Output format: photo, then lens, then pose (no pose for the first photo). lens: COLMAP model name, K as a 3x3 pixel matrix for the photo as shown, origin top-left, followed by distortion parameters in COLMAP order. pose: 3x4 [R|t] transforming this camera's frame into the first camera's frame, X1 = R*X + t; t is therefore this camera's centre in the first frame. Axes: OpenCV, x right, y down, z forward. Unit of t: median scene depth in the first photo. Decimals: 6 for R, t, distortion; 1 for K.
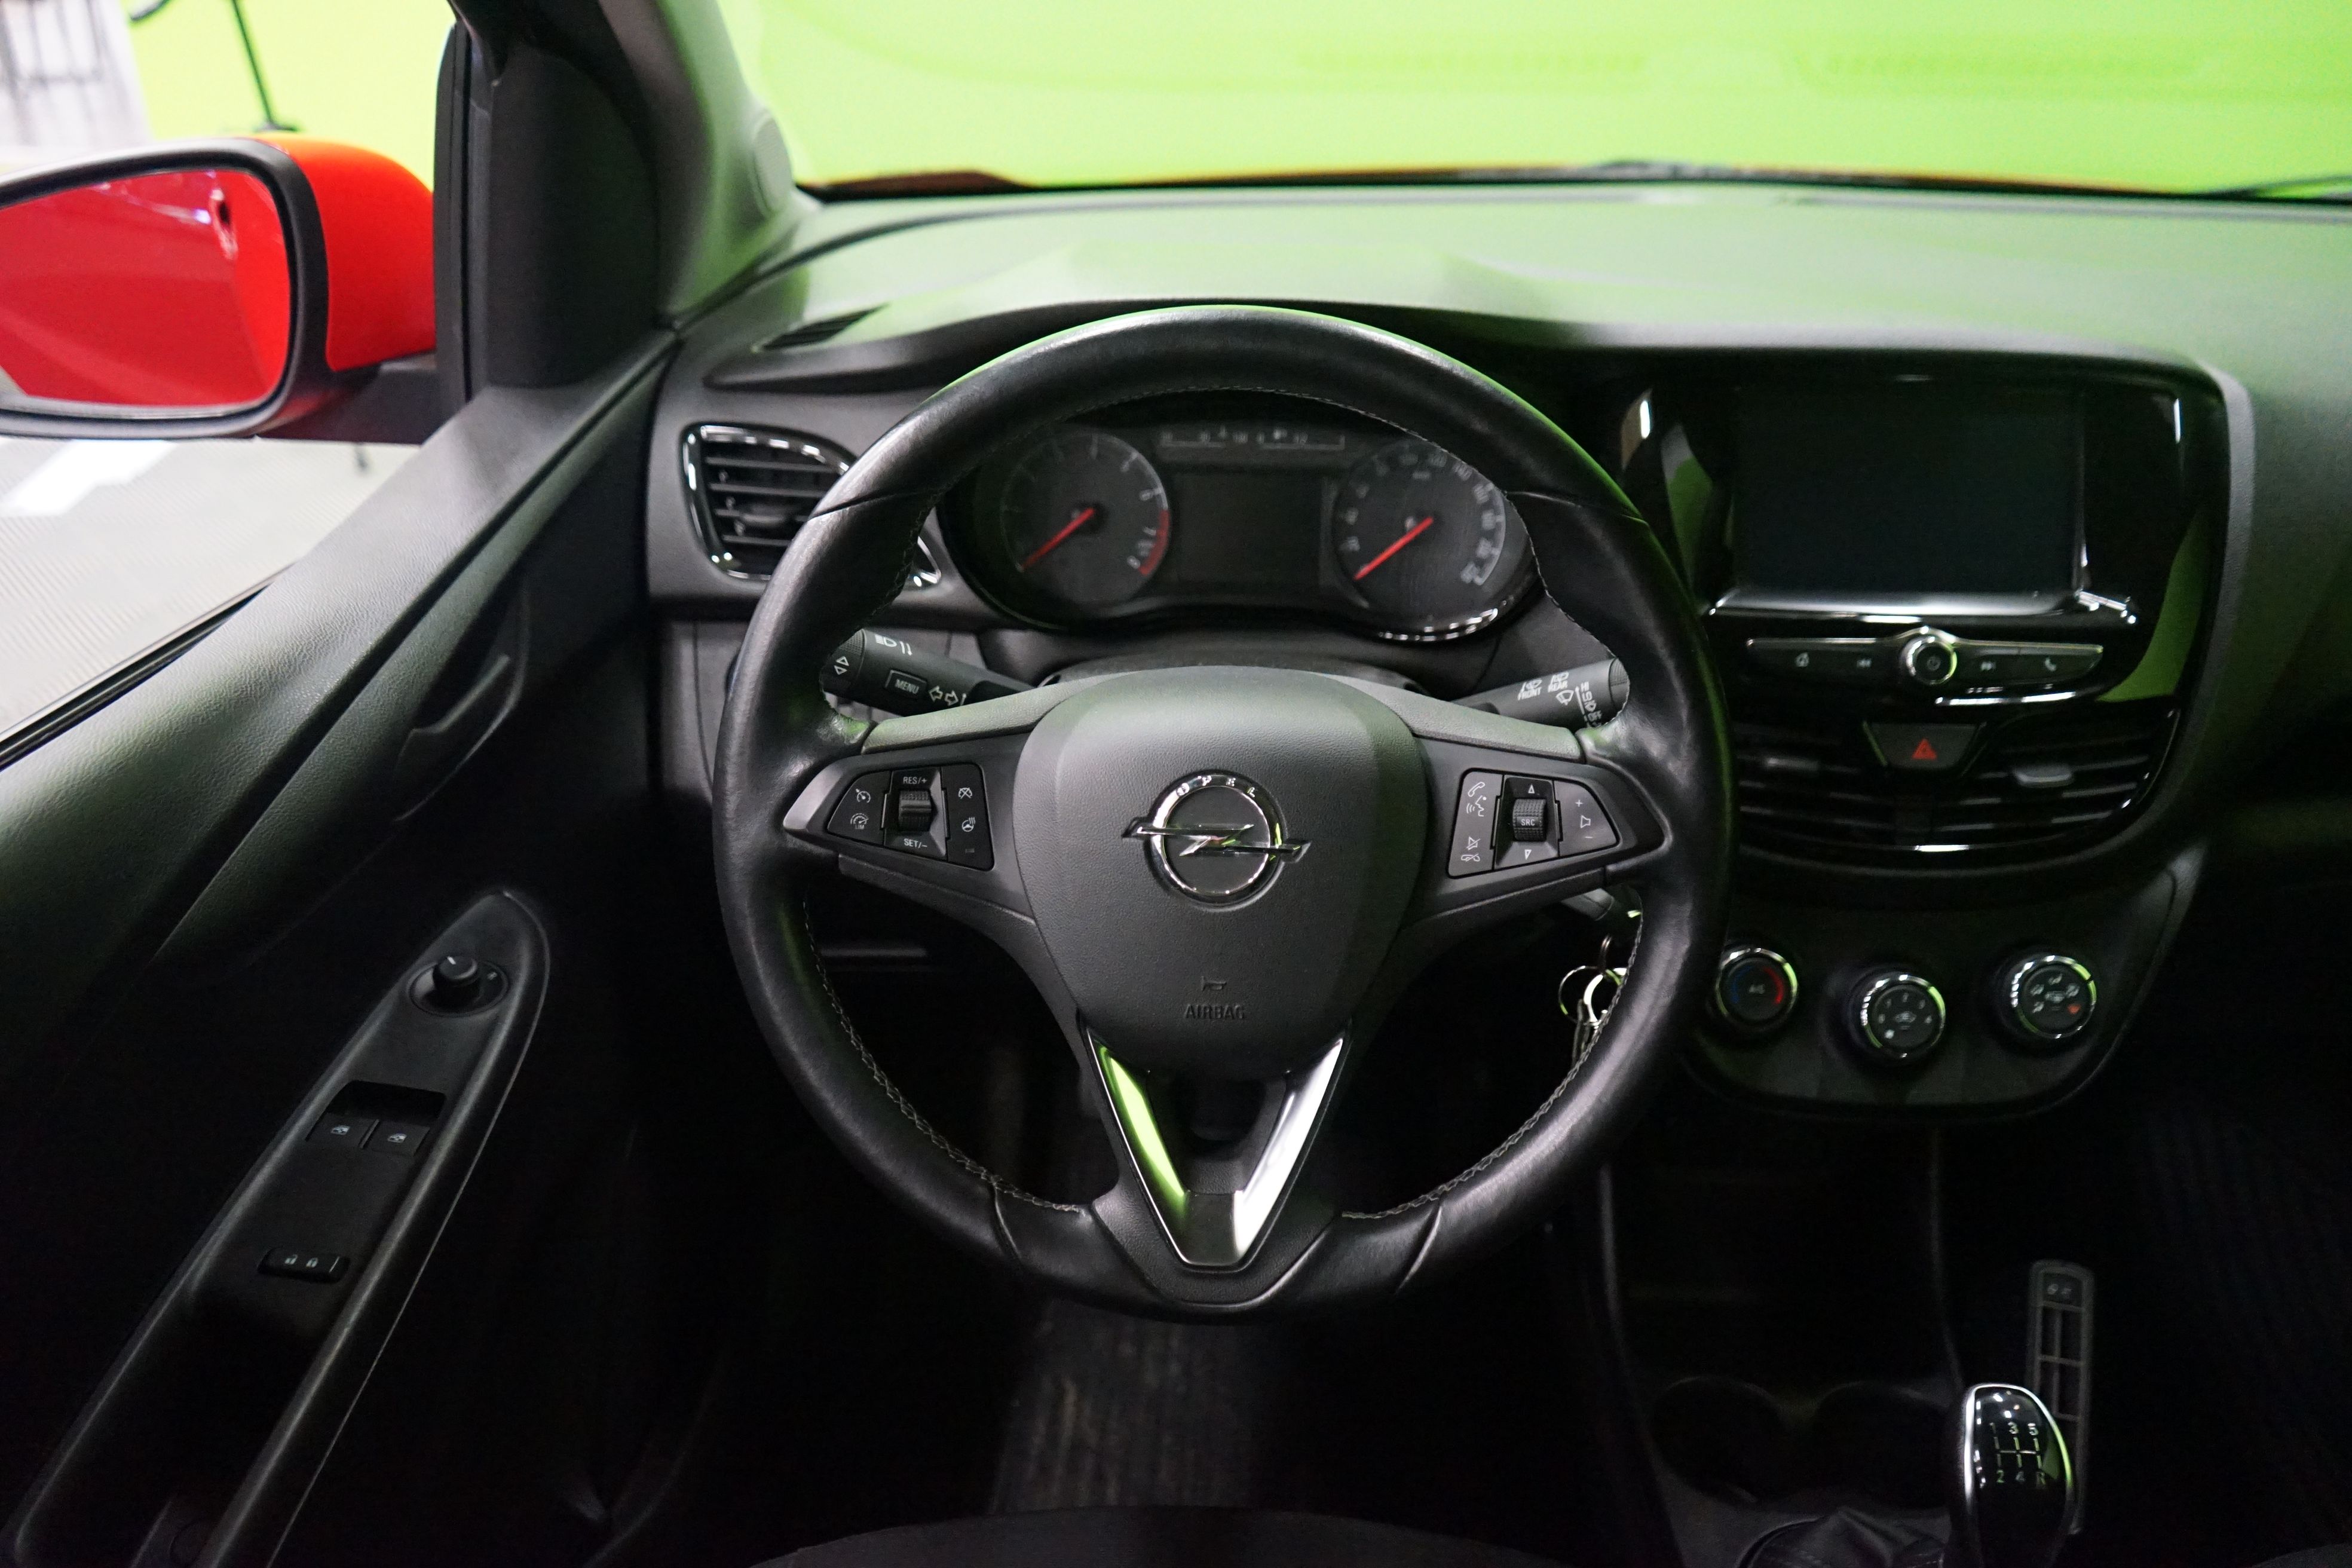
lens RADIAL K [[1826.7, 0, 1176.0], [0, 1826.7, 784.0], [0, 0, 1]] dist [-0.042160, 0.000615]
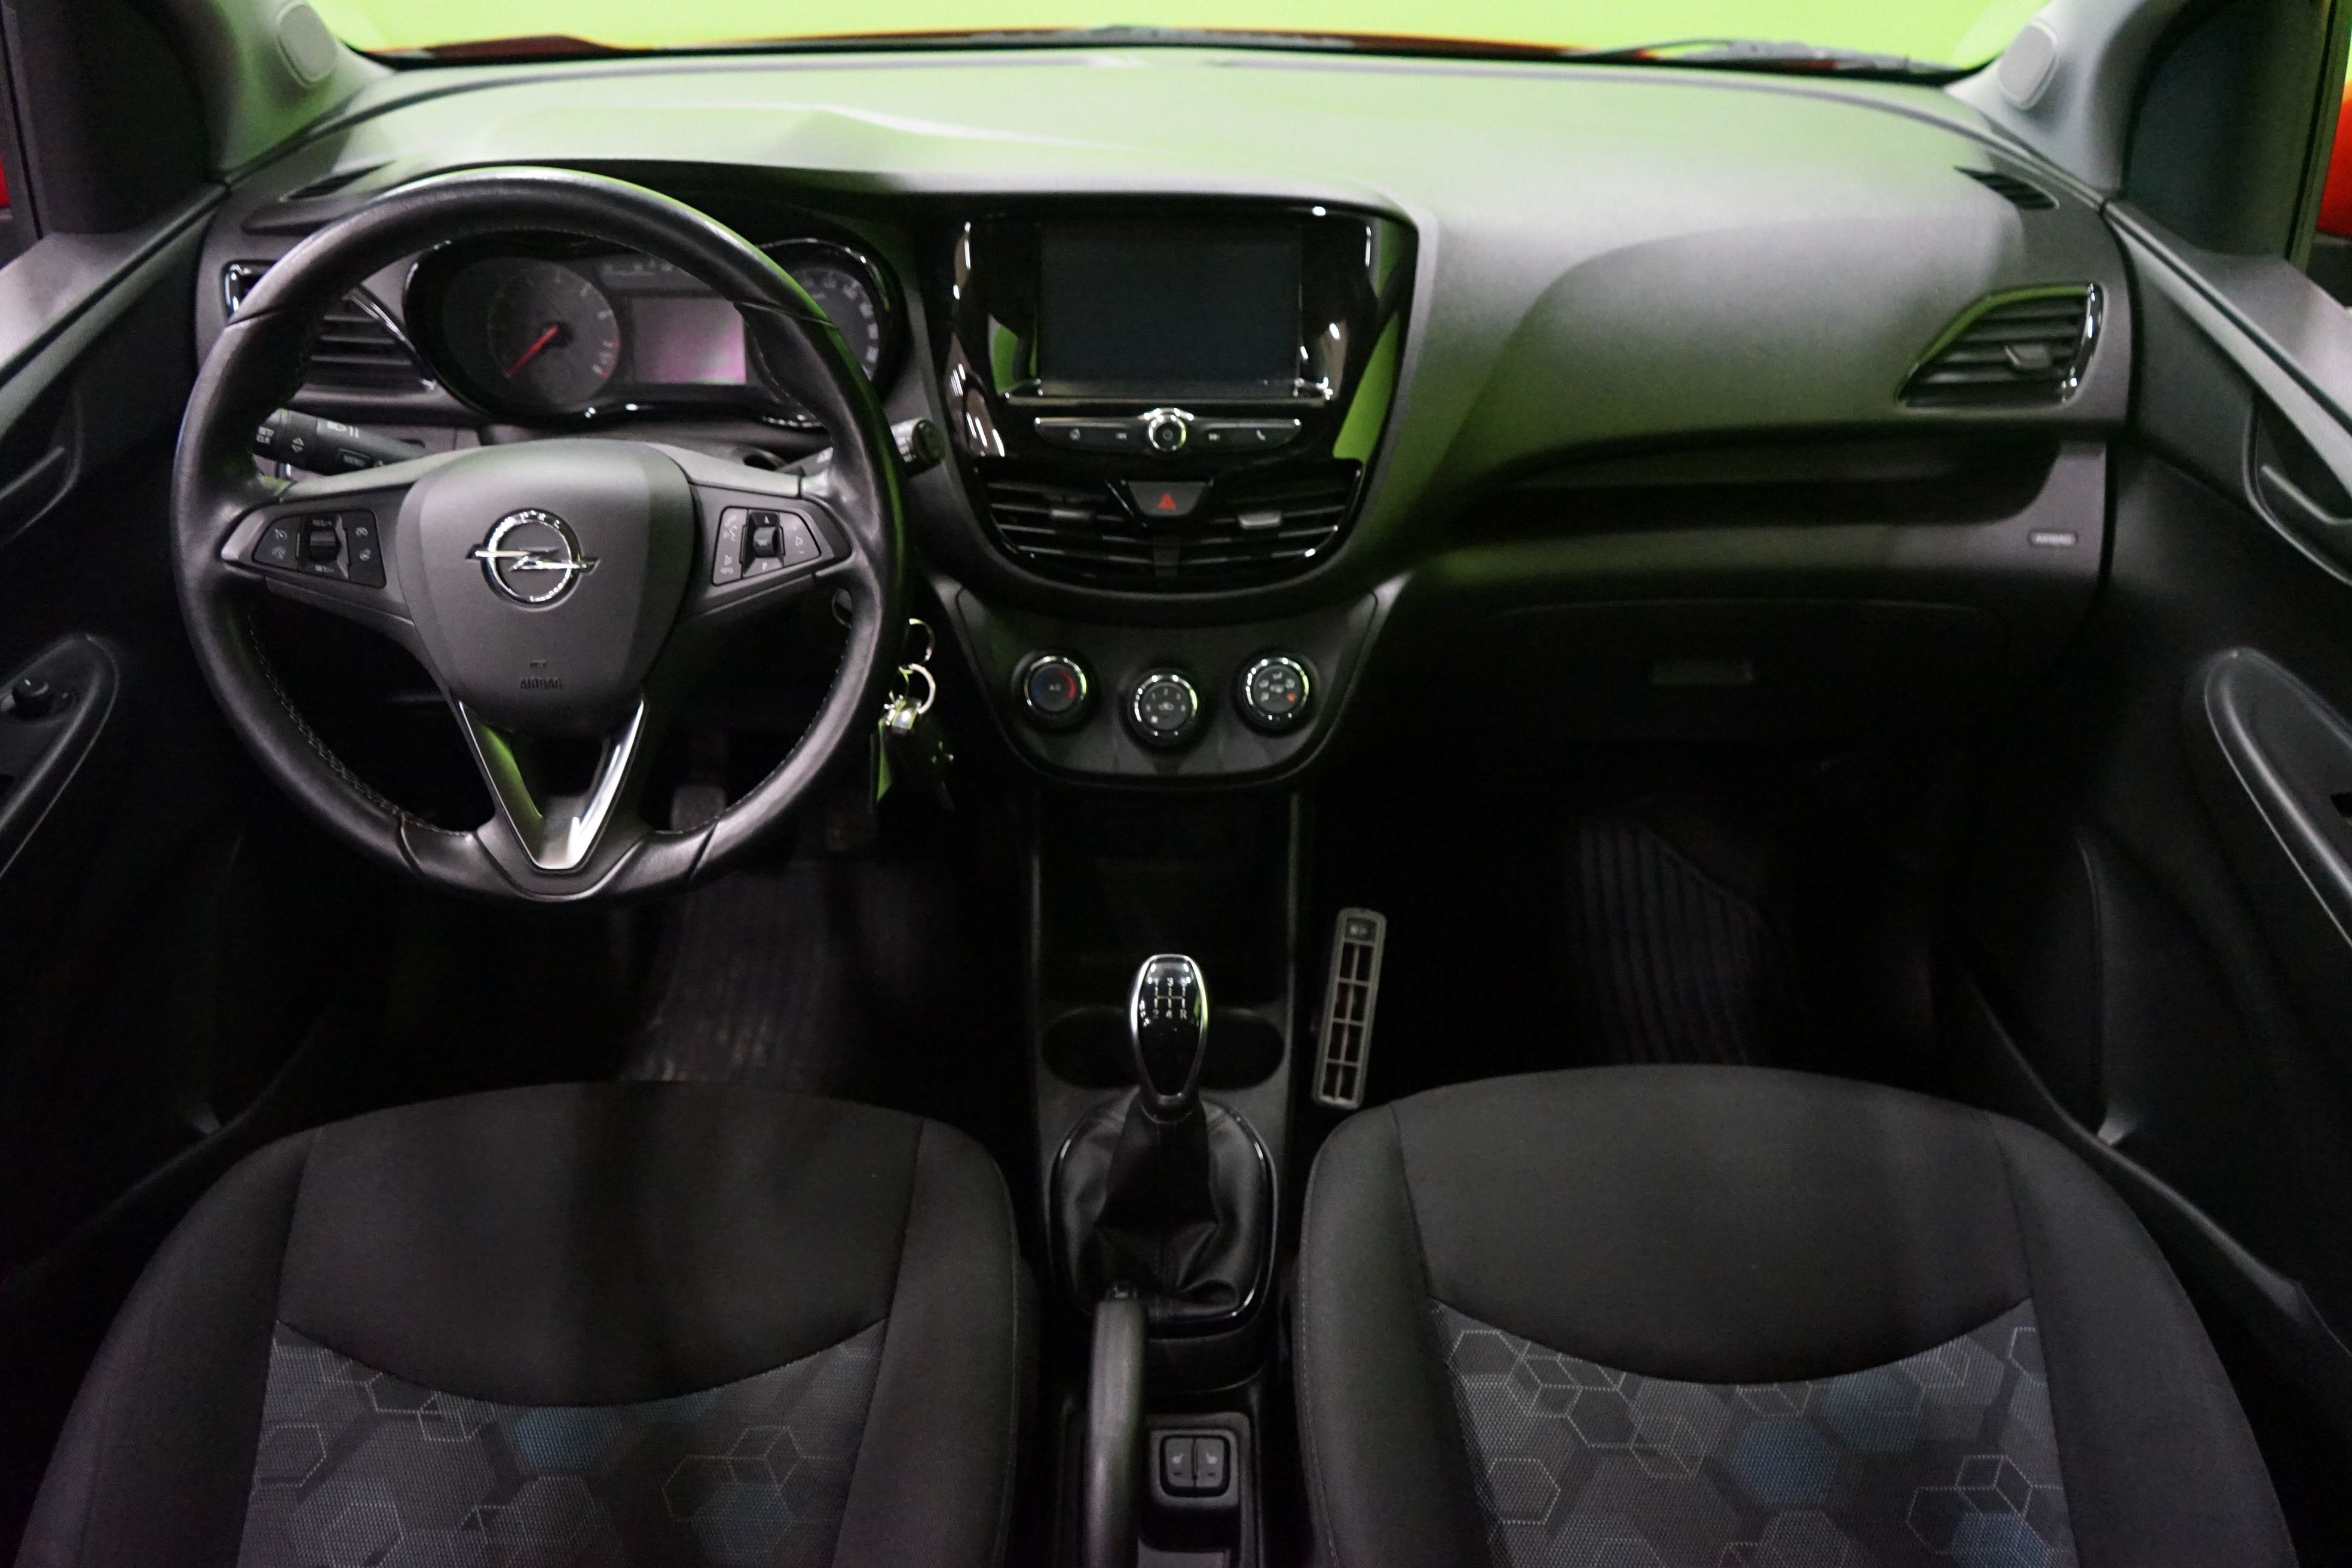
lens RADIAL K [[1789.5, 0, 1176.0], [0, 1789.5, 784.0], [0, 0, 1]] dist [-0.037440, 0.000823]
pose [[0.997236, -0.024468, 0.070153, 0.323740], [0.018152, 0.995840, 0.089289, 0.070023], [-0.072046, -0.087769, 0.993532, -0.313626]]
